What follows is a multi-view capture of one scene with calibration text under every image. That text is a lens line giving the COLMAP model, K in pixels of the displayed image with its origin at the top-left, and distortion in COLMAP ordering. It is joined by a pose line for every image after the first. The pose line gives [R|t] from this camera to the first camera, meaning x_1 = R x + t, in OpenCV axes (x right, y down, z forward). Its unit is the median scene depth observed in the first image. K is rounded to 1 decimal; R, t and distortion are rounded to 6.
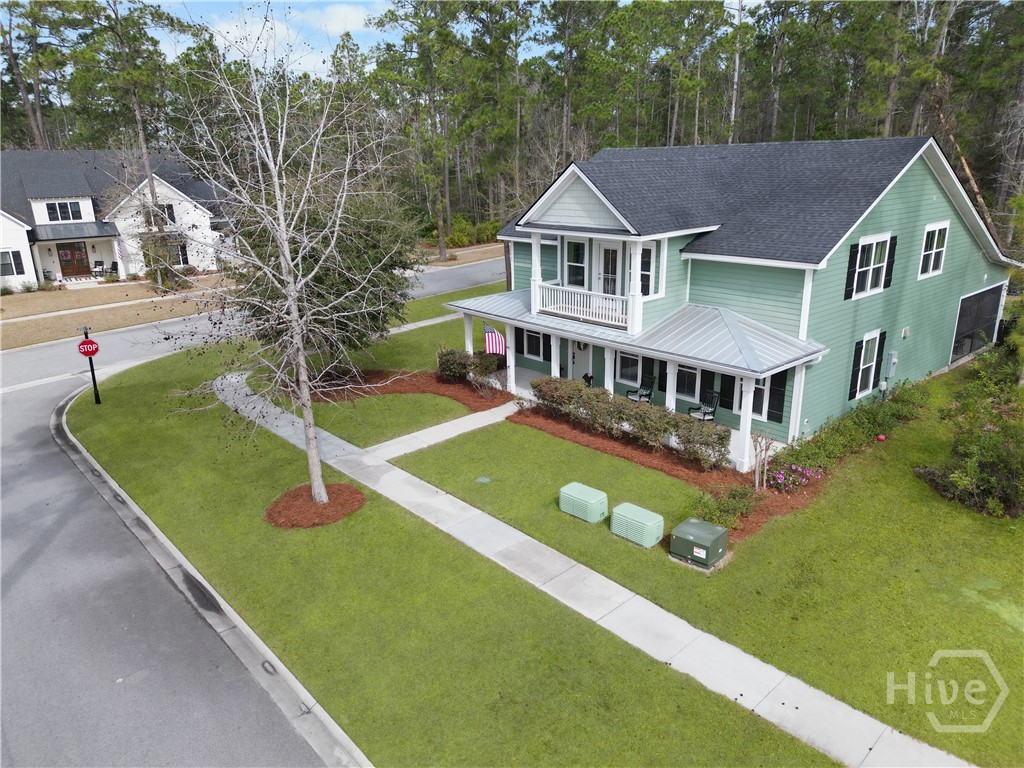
lens RADIAL K [[723.3, 0, 515.4], [0, 723.3, 385.3], [0, 0, 1]] dist [0.030661, -0.001972]
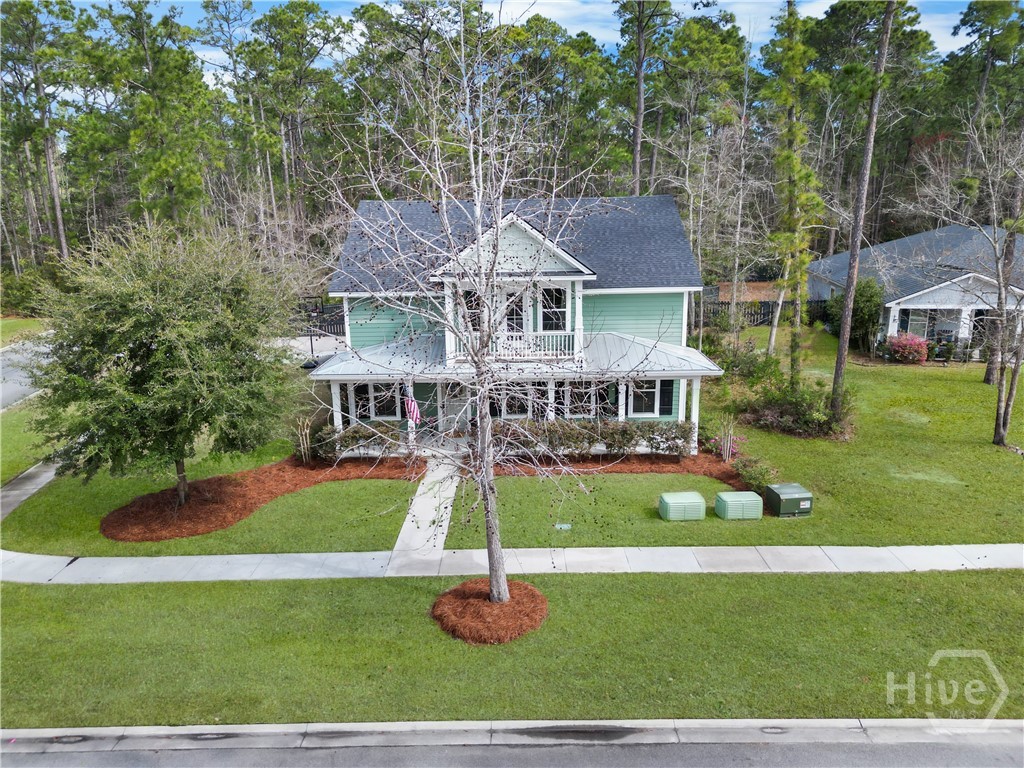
lens RADIAL K [[723.3, 0, 515.4], [0, 723.3, 385.3], [0, 0, 1]] dist [0.030661, -0.001972]
pose [[0.676090, -0.171276, 0.716636, -0.702238], [0.225608, 0.974014, 0.019946, -0.083250], [-0.701430, 0.148194, 0.697162, 0.310483]]
